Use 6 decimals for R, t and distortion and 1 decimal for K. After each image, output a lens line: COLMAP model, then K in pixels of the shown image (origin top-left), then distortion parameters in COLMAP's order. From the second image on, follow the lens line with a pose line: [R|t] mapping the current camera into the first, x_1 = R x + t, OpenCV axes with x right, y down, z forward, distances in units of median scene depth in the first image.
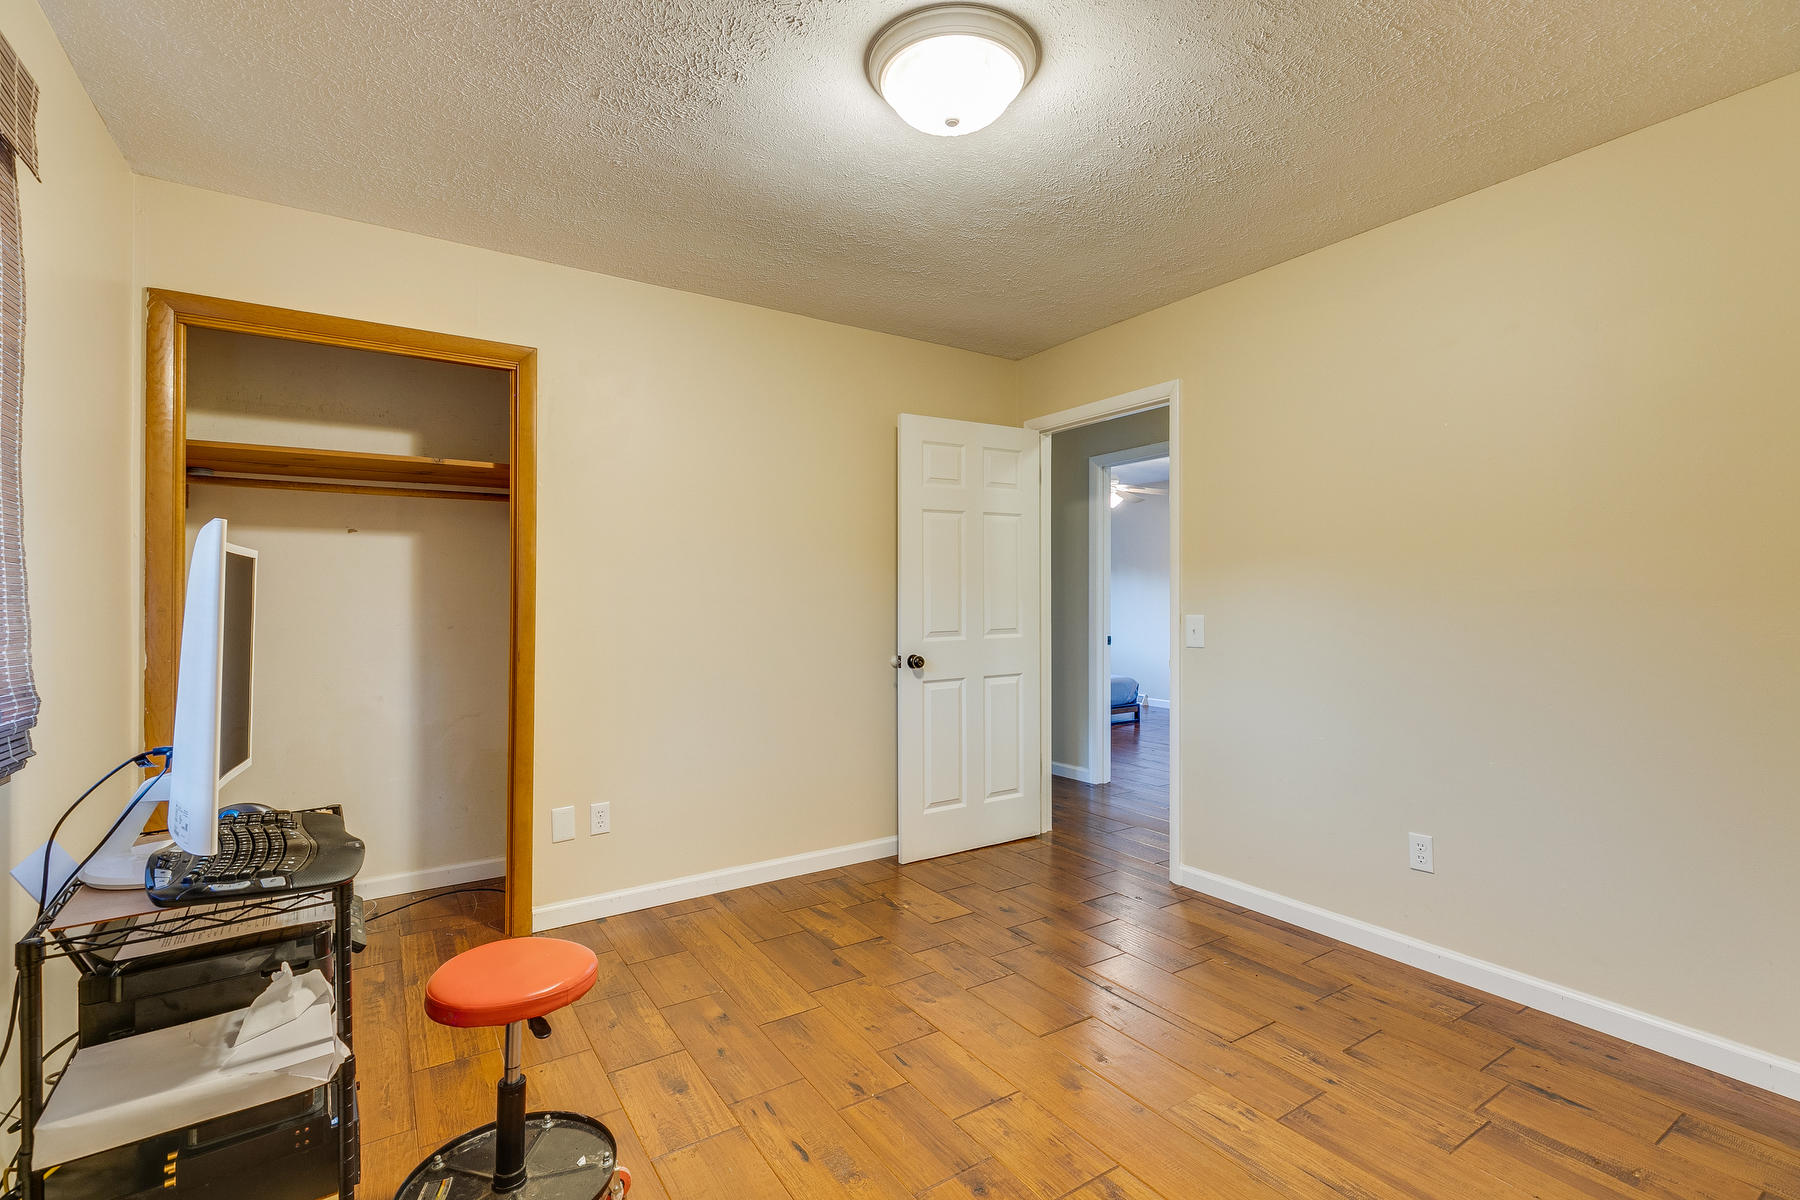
lens RADIAL K [[806.5, 0, 909.0], [0, 806.5, 595.4], [0, 0, 1]] dist [0.008831, -0.000239]
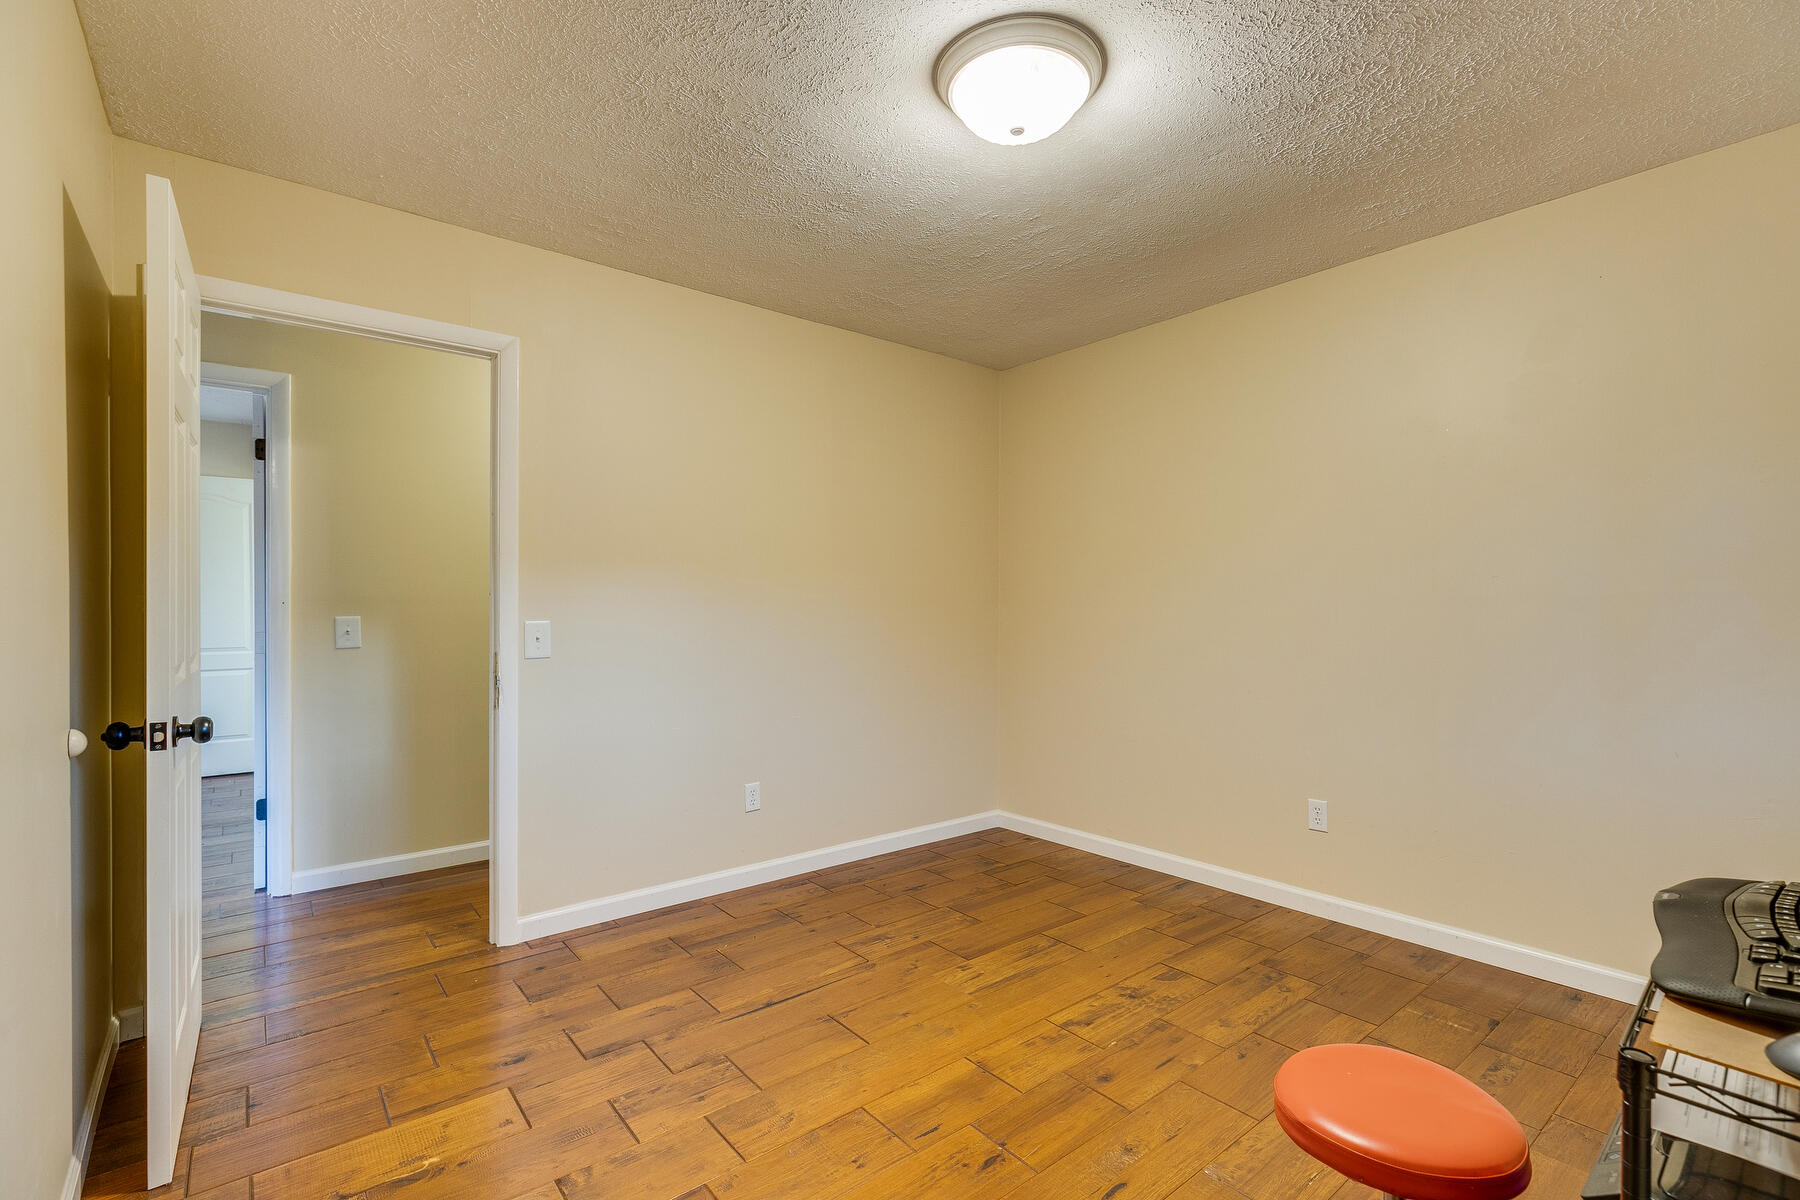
lens RADIAL K [[806.5, 0, 889.9], [0, 806.5, 605.2], [0, 0, 1]] dist [0.008831, -0.000239]
pose [[-0.083856, 0.009514, 0.996432, -0.856382], [-0.004944, 0.999938, -0.009963, 0.023303], [-0.996466, -0.005762, -0.083804, 1.101171]]
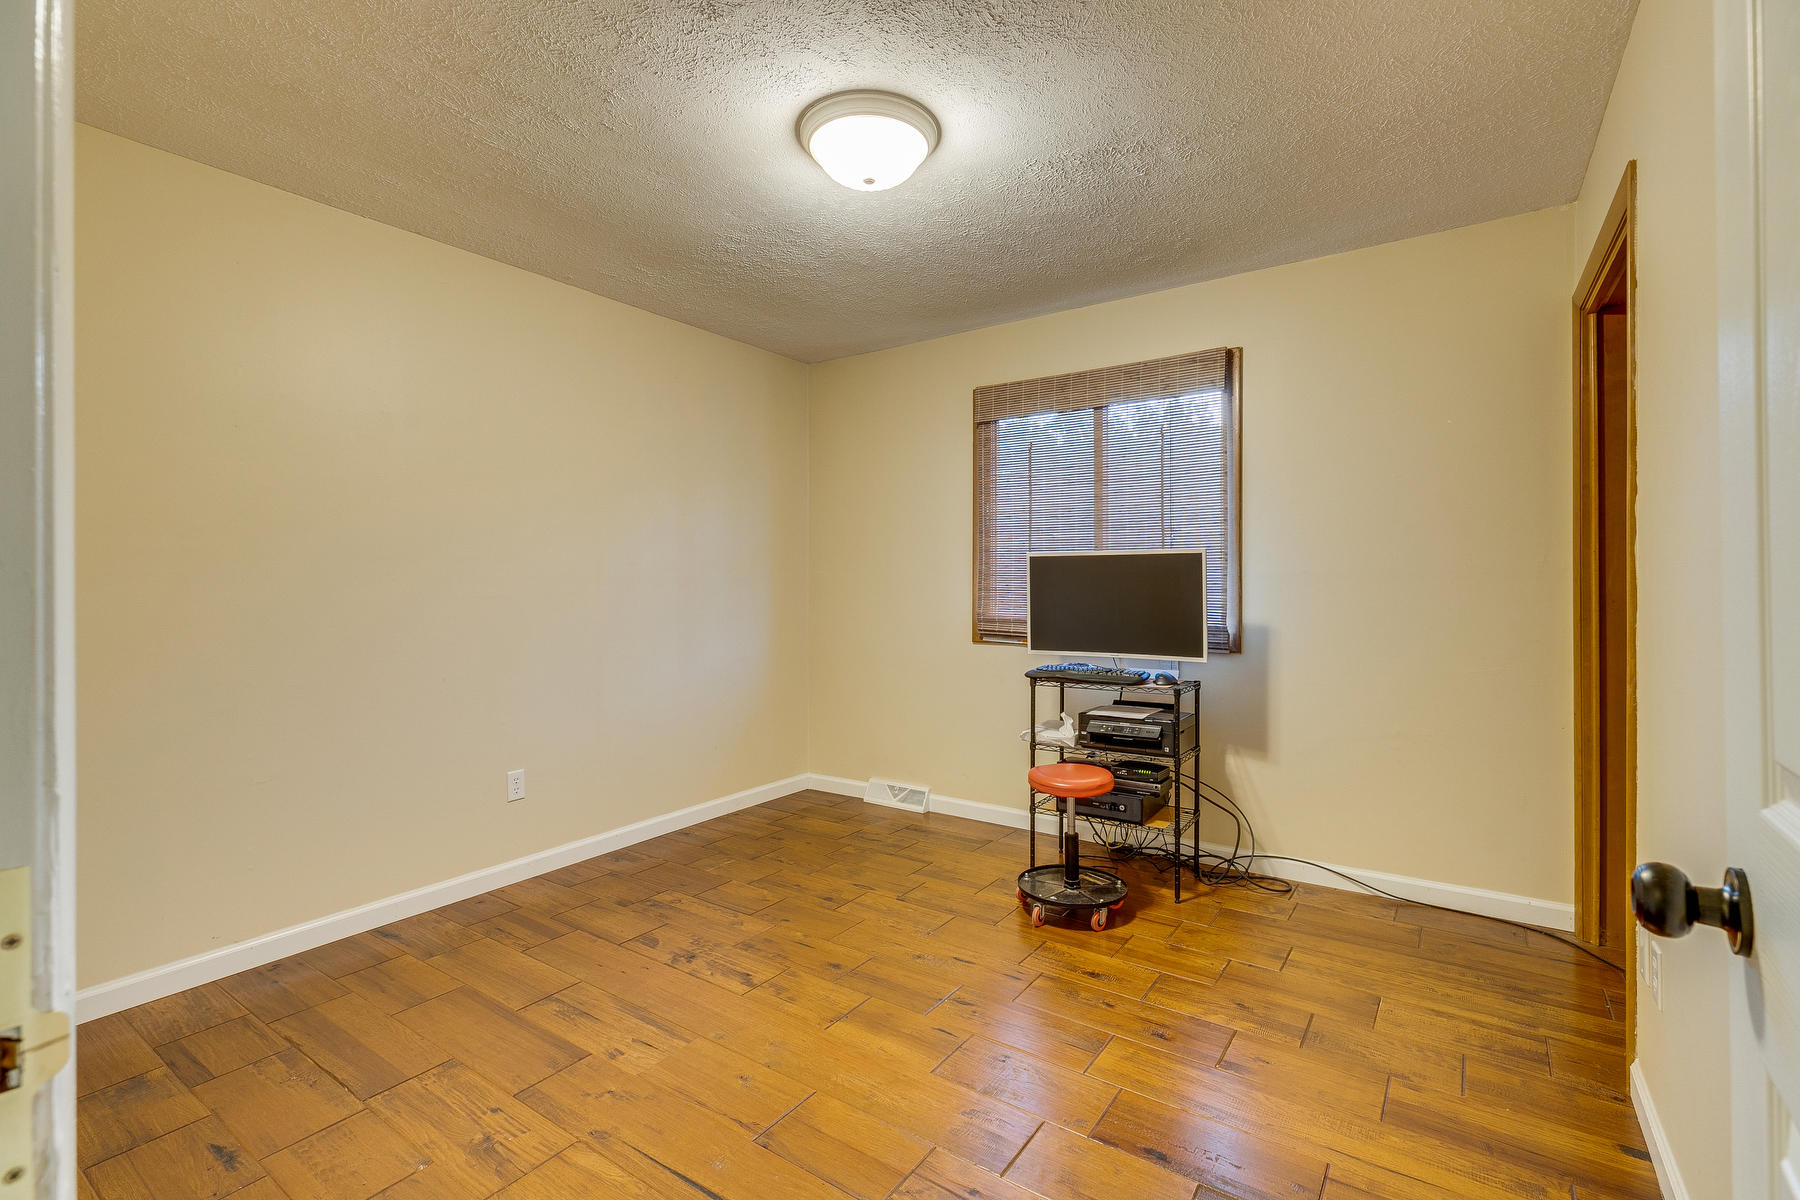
lens RADIAL K [[806.5, 0, 907.3], [0, 806.5, 590.9], [0, 0, 1]] dist [0.008831, -0.000239]
pose [[-0.932345, 0.014168, -0.361292, 0.385106], [0.014336, 0.999895, 0.002217, 0.022181], [0.361285, -0.003112, -0.932450, 1.895710]]
